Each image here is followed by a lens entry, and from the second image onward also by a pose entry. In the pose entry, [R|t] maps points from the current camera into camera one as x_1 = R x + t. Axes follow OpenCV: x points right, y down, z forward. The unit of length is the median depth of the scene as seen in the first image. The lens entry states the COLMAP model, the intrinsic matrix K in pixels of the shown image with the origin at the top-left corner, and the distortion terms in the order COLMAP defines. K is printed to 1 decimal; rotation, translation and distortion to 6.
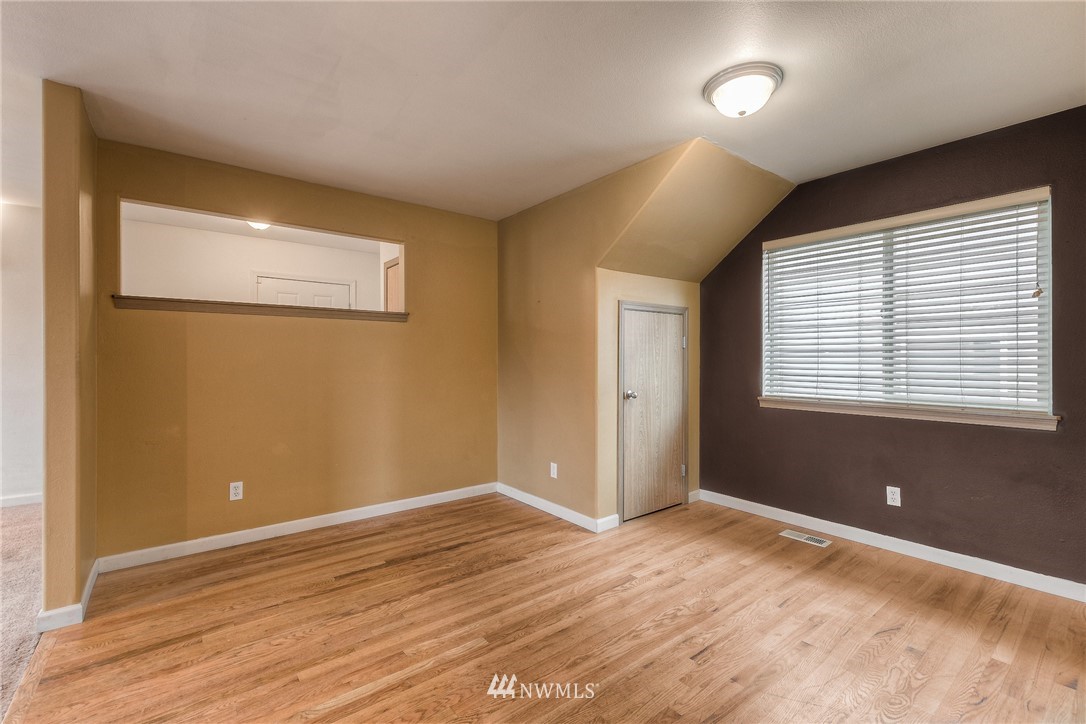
lens RADIAL K [[471.9, 0, 542.1], [0, 471.9, 358.4], [0, 0, 1]] dist [0.002348, -0.000310]
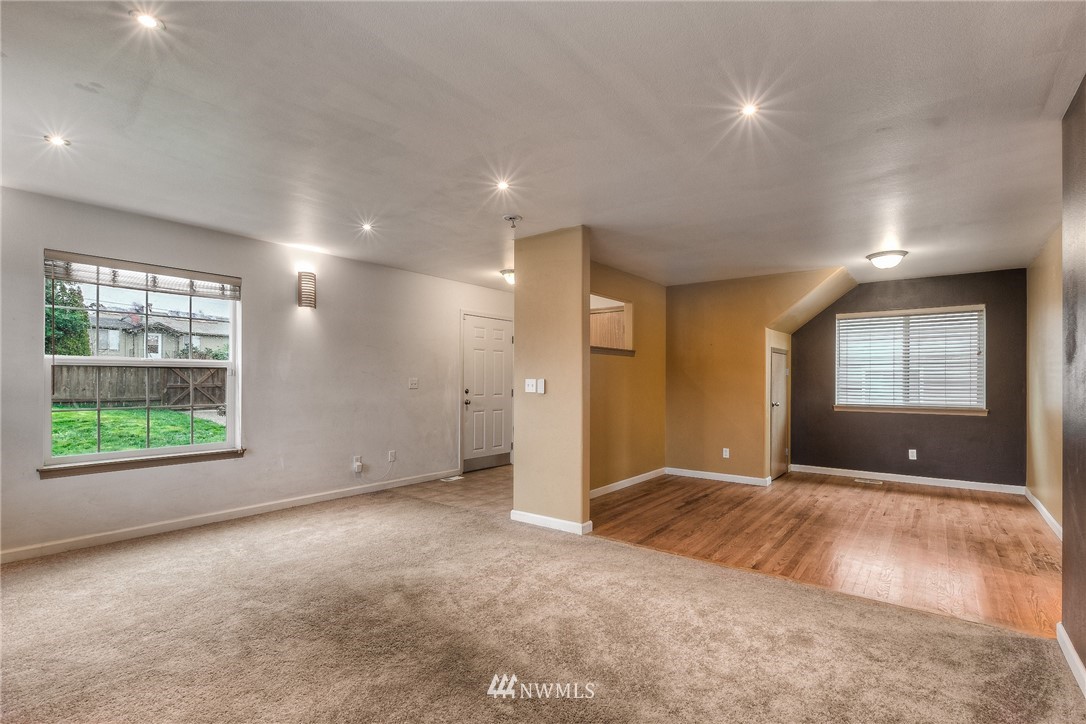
lens RADIAL K [[504.8, 0, 570.0], [0, 504.8, 382.3], [0, 0, 1]] dist [0.000733, 0.000039]
pose [[0.960973, 0.002344, 0.276632, -1.193500], [-0.003440, 0.999988, 0.003478, -0.004096], [-0.276621, -0.004294, 0.960970, -0.601360]]
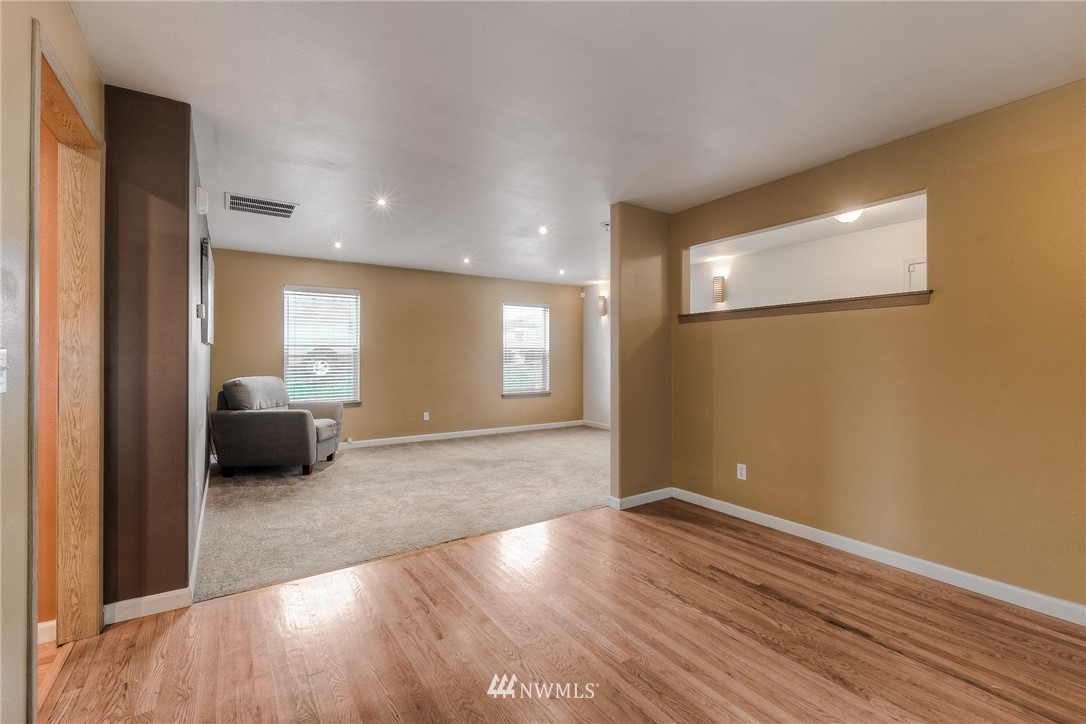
lens RADIAL K [[471.9, 0, 542.1], [0, 471.9, 358.4], [0, 0, 1]] dist [0.002348, -0.000310]
pose [[-0.081295, 0.000053, -0.996690, 0.576341], [-0.000206, 1.000000, 0.000070, 0.003221], [0.996690, 0.000211, -0.081295, 0.644252]]
